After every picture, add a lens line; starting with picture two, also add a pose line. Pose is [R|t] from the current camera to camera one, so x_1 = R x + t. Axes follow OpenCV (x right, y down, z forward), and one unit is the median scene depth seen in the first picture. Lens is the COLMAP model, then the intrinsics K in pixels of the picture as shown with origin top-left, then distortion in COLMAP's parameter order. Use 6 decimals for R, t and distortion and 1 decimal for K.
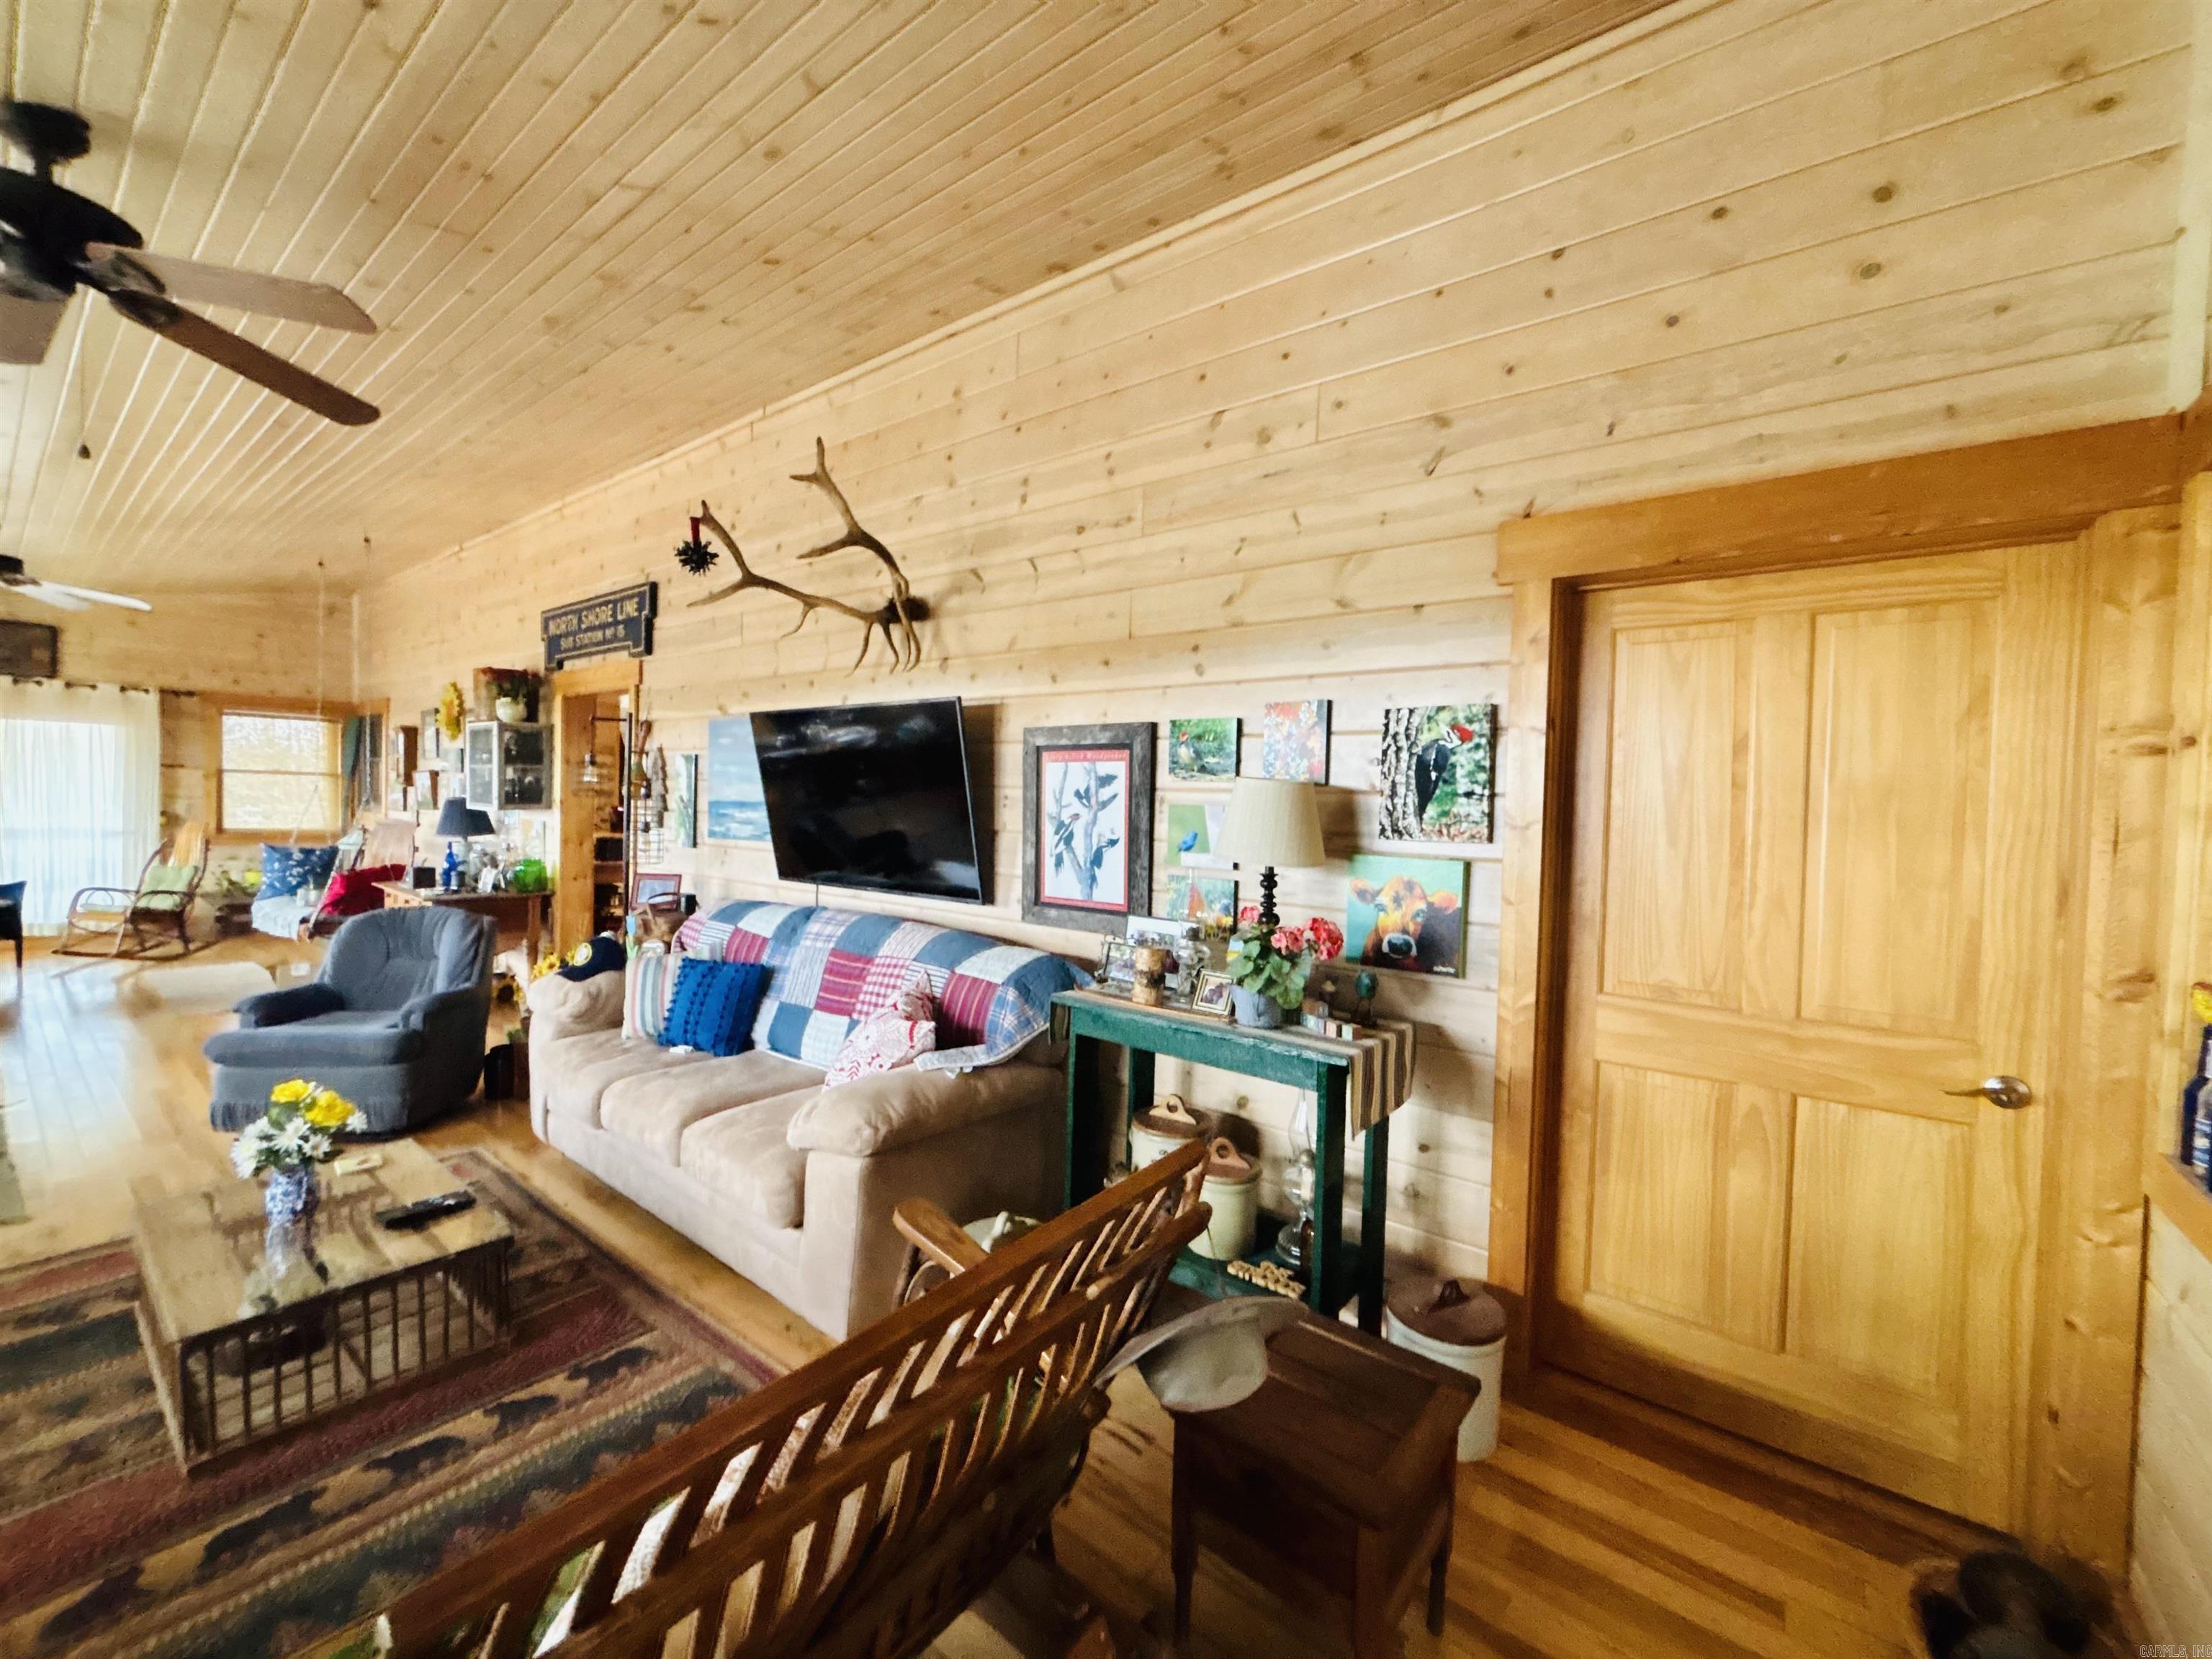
lens RADIAL K [[895.7, 0, 1093.4], [0, 895.7, 828.1], [0, 0, 1]] dist [-0.005509, 0.002681]
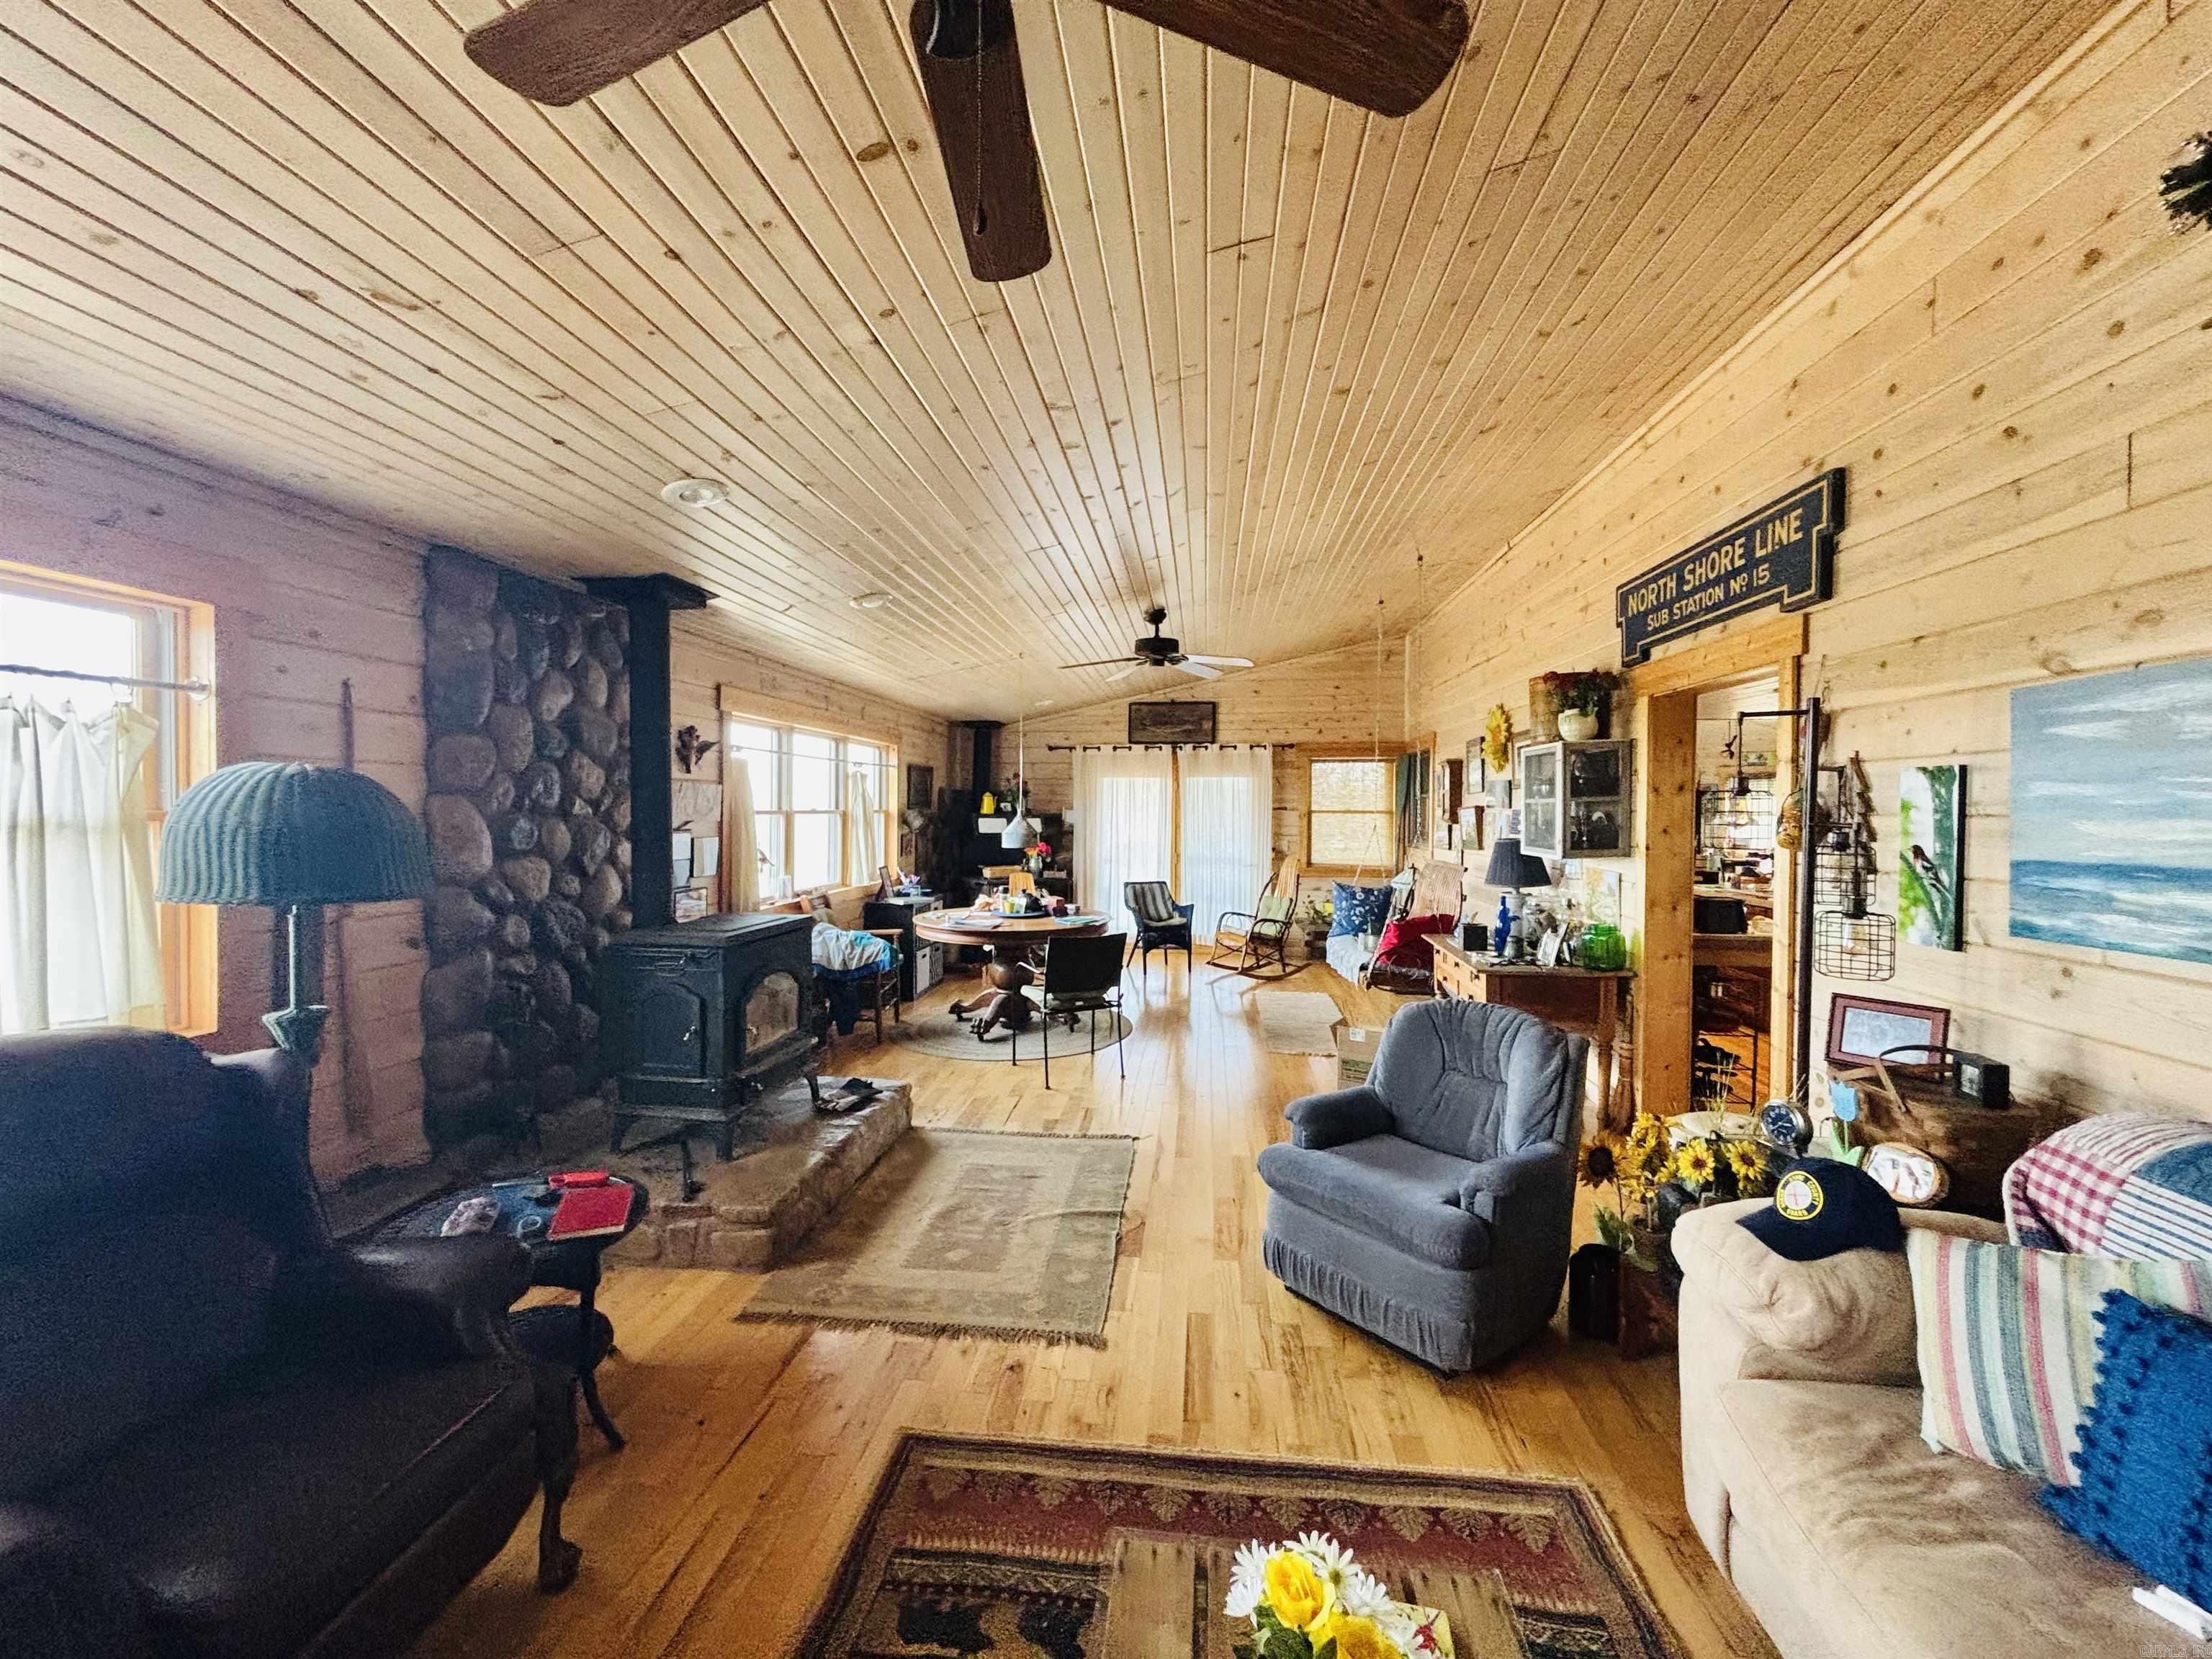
lens RADIAL K [[895.7, 0, 1093.4], [0, 895.7, 828.1], [0, 0, 1]] dist [-0.005509, 0.002681]
pose [[0.518033, -0.011446, -0.855284, -0.213377], [-0.011392, 0.999729, -0.020280, -0.024846], [0.855285, 0.020249, 0.517762, 0.255745]]
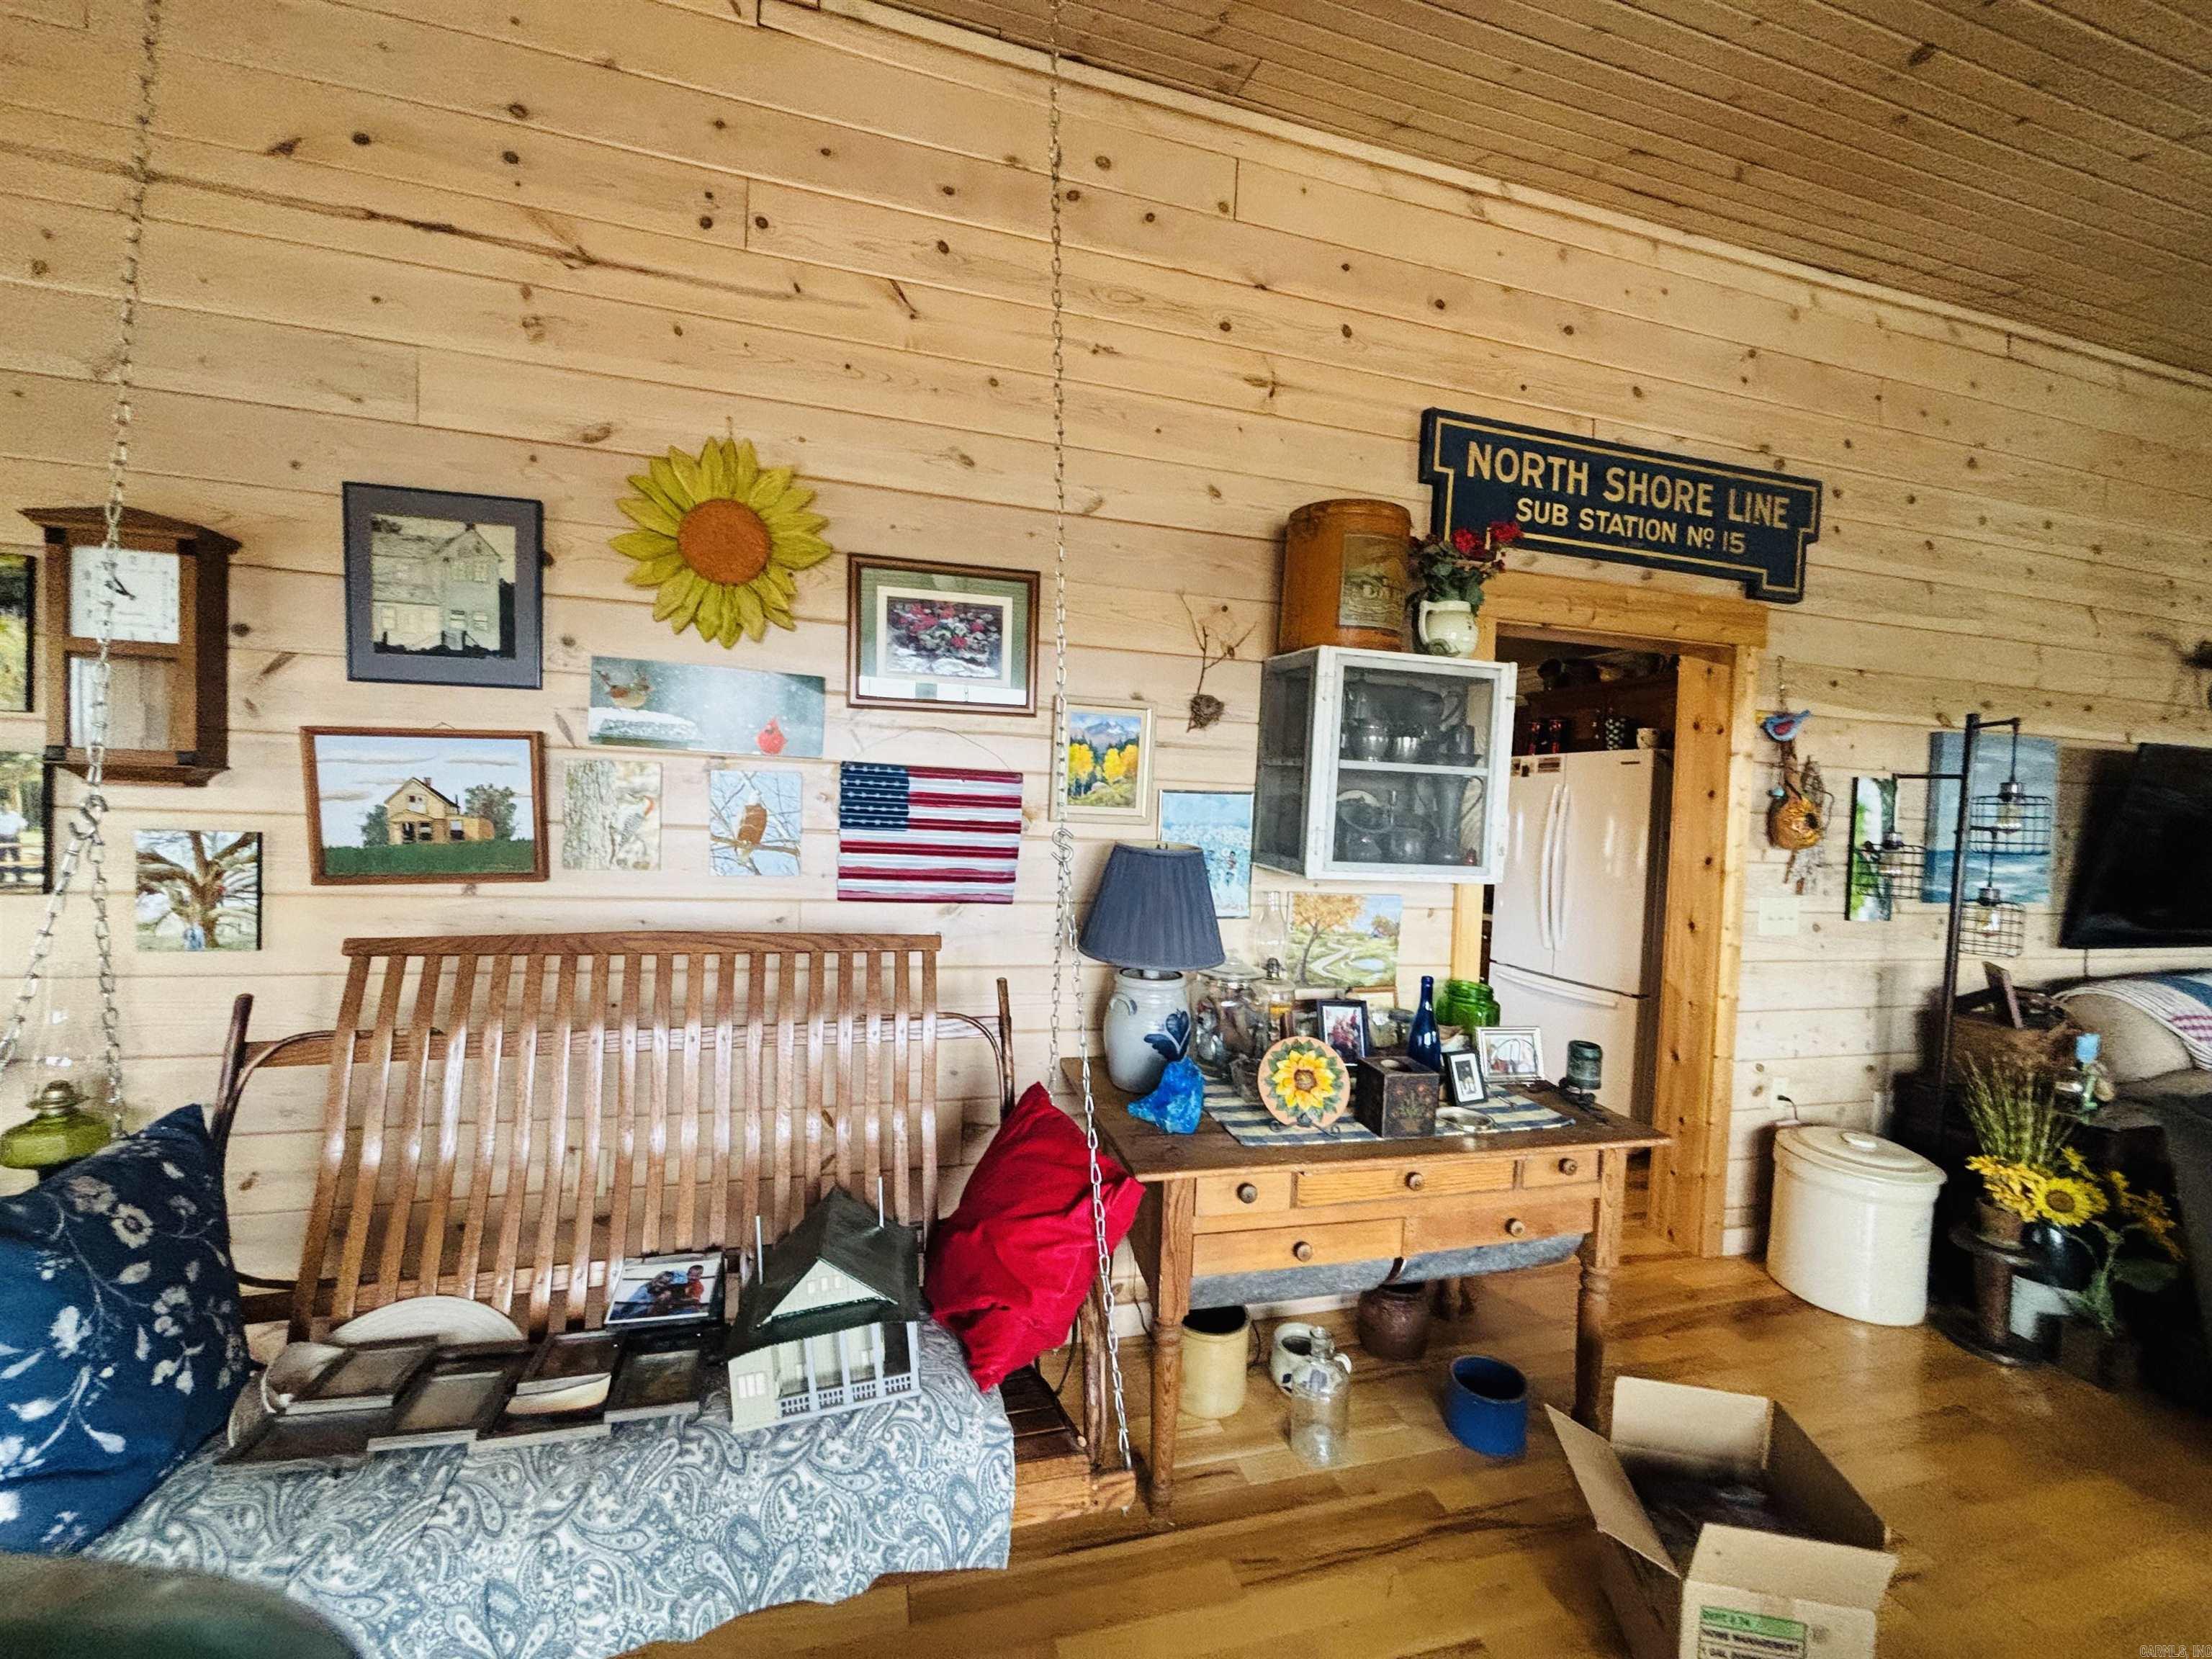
lens RADIAL K [[895.7, 0, 1093.4], [0, 895.7, 828.1], [0, 0, 1]] dist [-0.005509, 0.002681]
pose [[0.586739, -0.032568, 0.809121, -1.065343], [-0.002294, 0.999120, 0.041879, -0.058167], [-0.809773, -0.026428, 0.586148, 0.871238]]
